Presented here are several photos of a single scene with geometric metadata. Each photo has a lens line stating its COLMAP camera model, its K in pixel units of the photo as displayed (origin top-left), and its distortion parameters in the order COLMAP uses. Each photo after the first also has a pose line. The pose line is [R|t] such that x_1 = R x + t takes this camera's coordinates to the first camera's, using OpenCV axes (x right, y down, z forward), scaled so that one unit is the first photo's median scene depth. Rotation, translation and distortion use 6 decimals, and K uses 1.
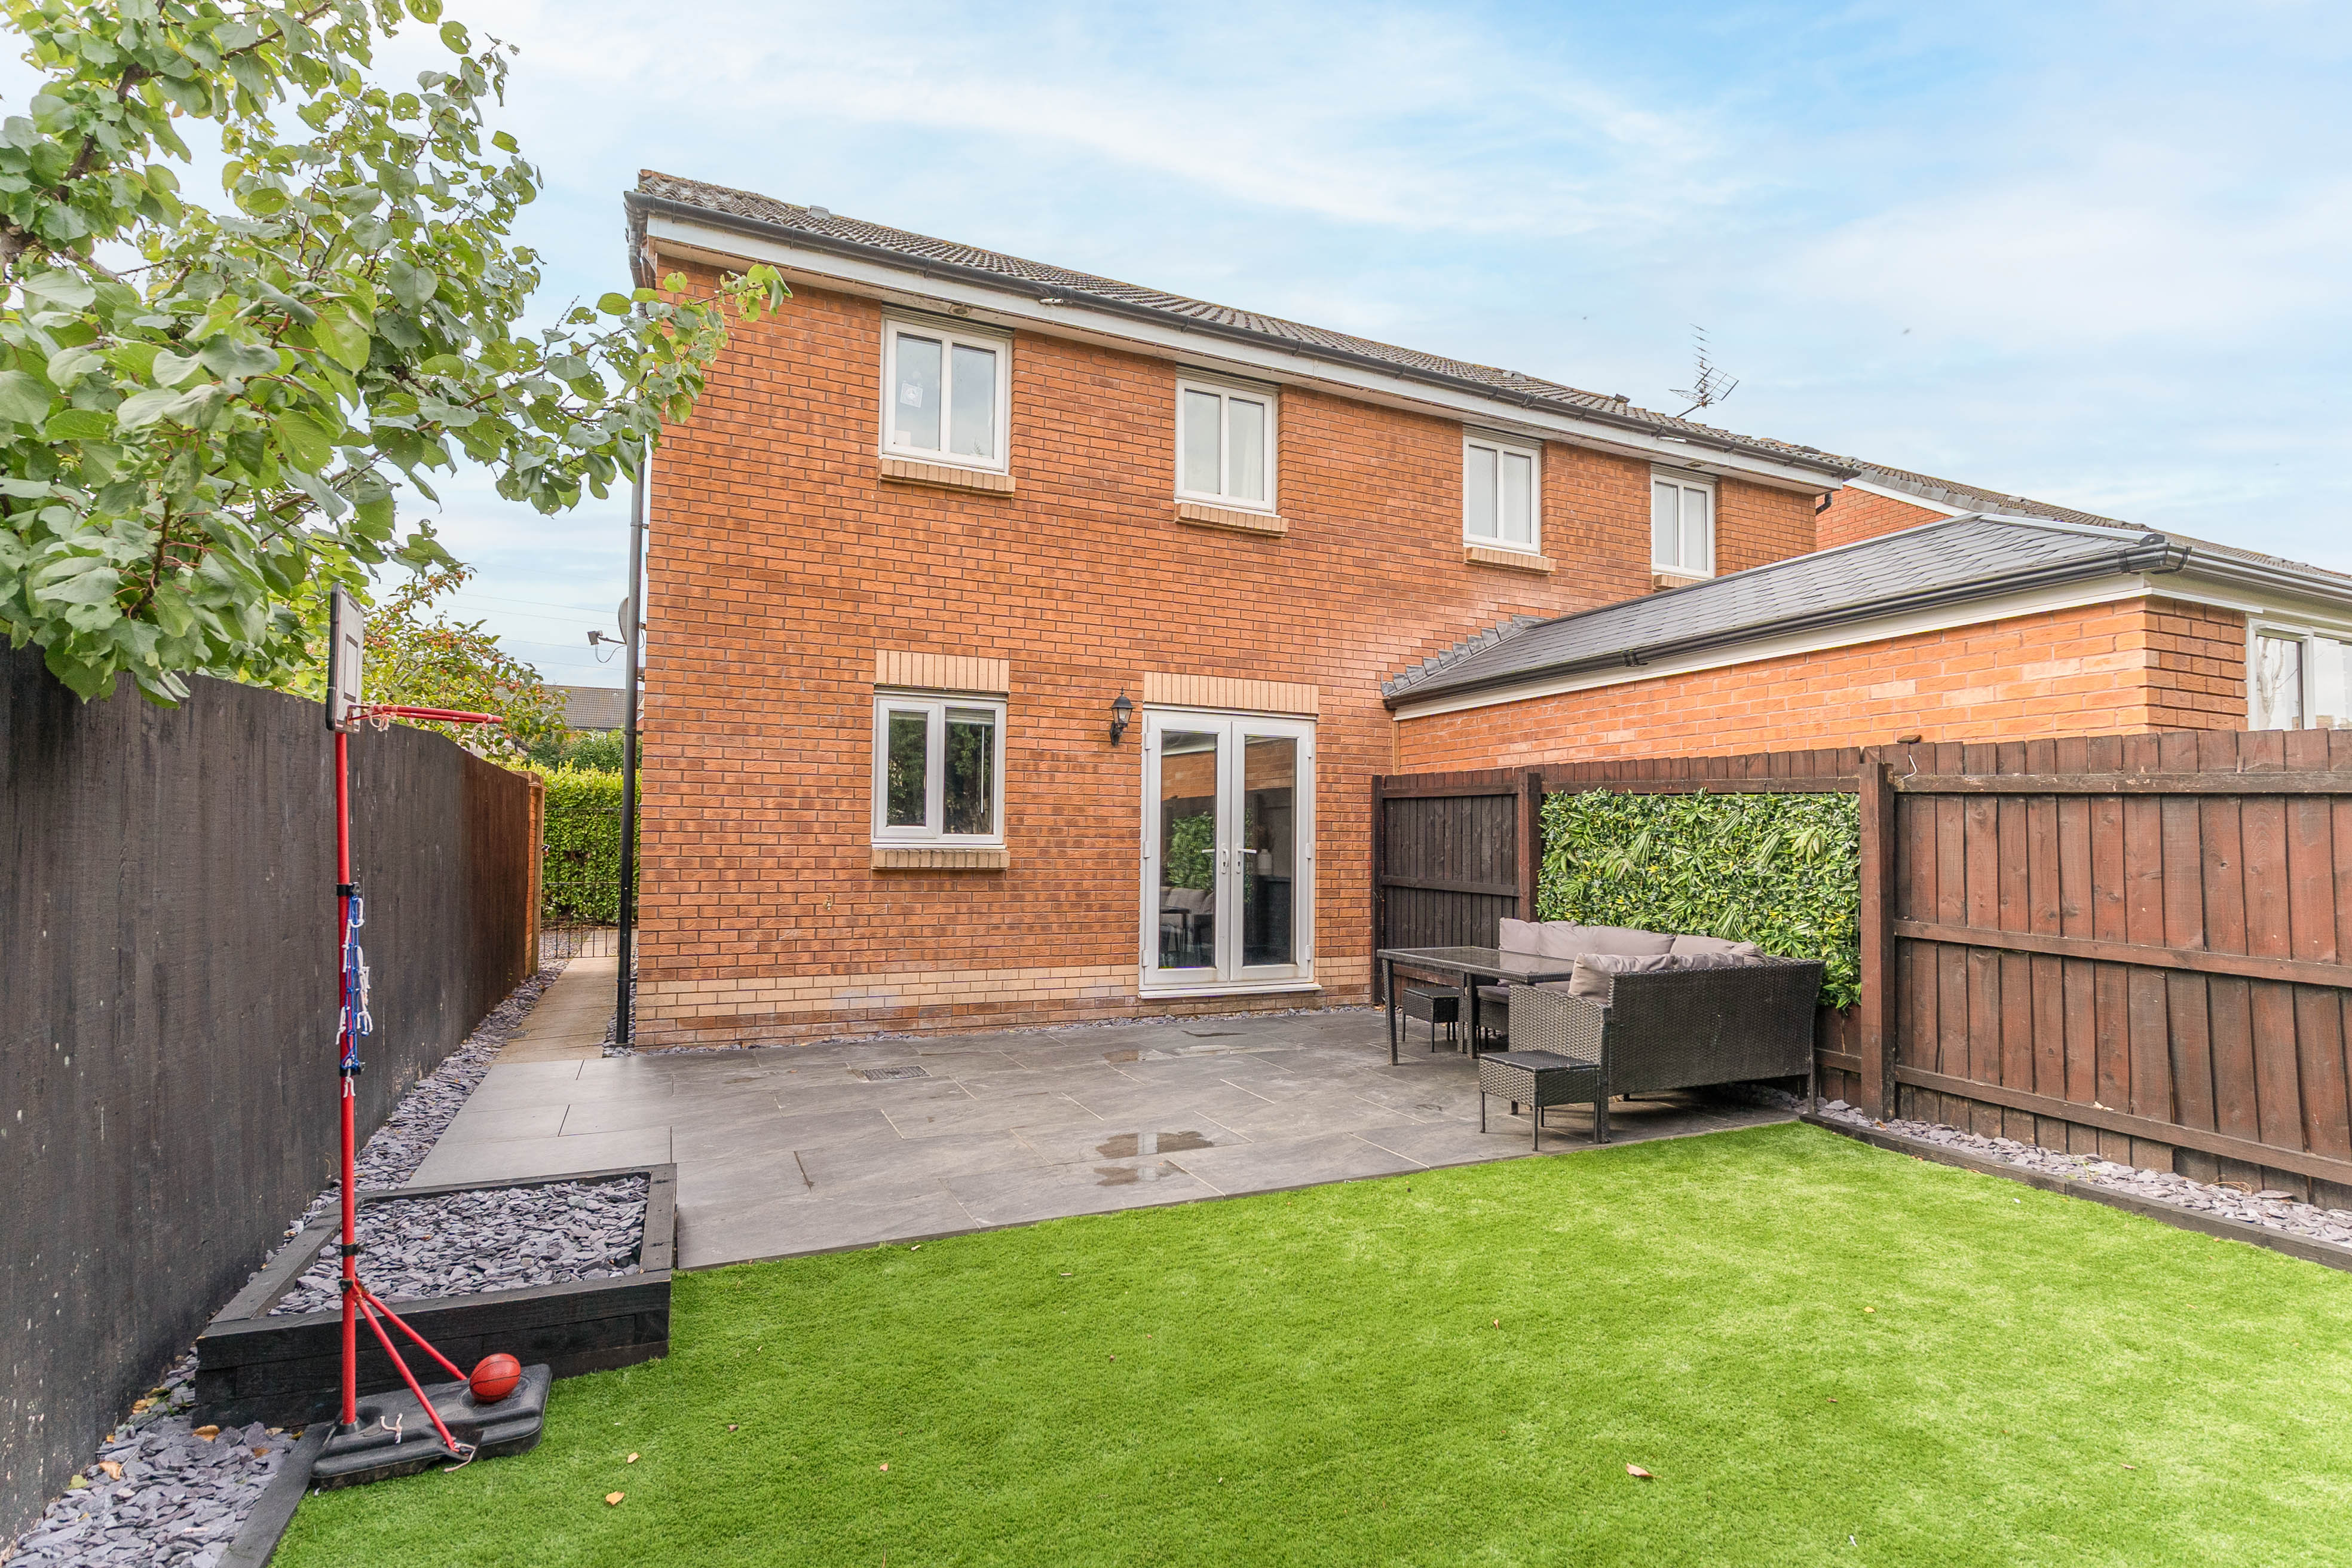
lens RADIAL K [[1128.2, 0, 1181.8], [0, 1128.2, 809.3], [0, 0, 1]] dist [0.003094, -0.000319]
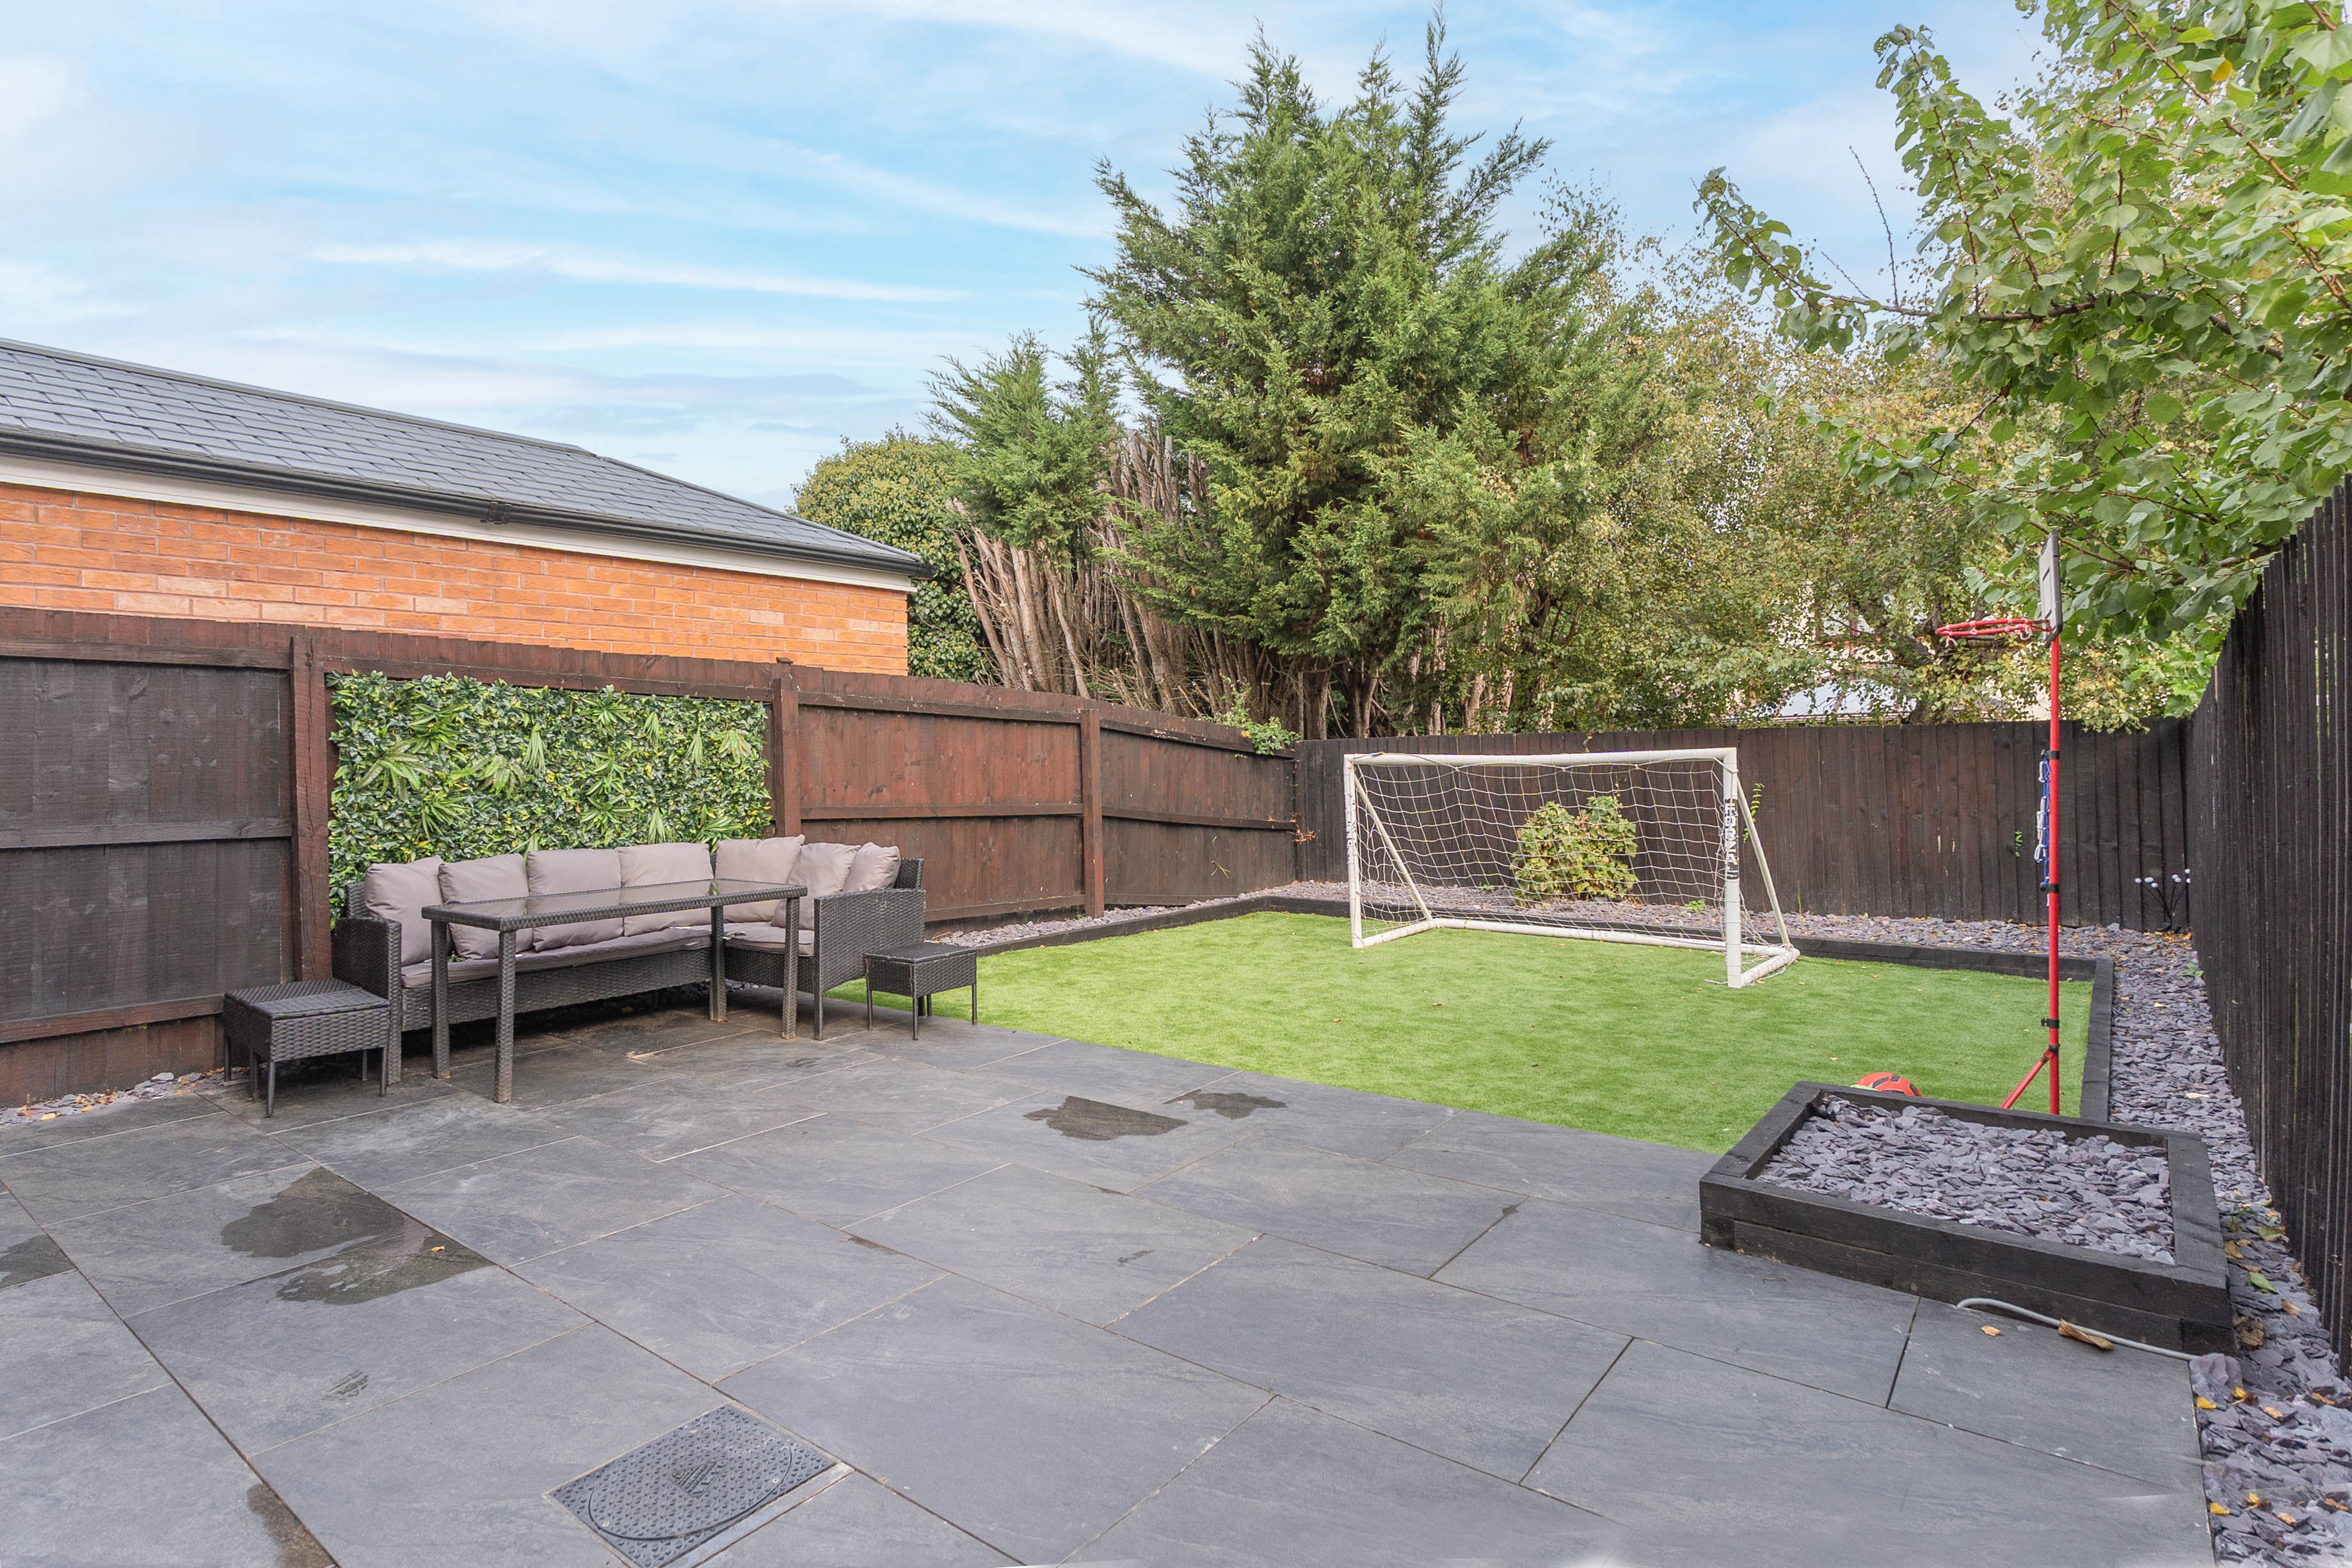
lens RADIAL K [[1185.2, 0, 1183.5], [0, 1185.2, 751.4], [0, 0, 1]] dist [0.006434, 0.001162]
pose [[-0.463964, 0.001155, 0.885853, -0.732691], [-0.013900, 0.999867, -0.008584, 0.043668], [-0.885745, -0.016296, -0.463886, 1.253518]]
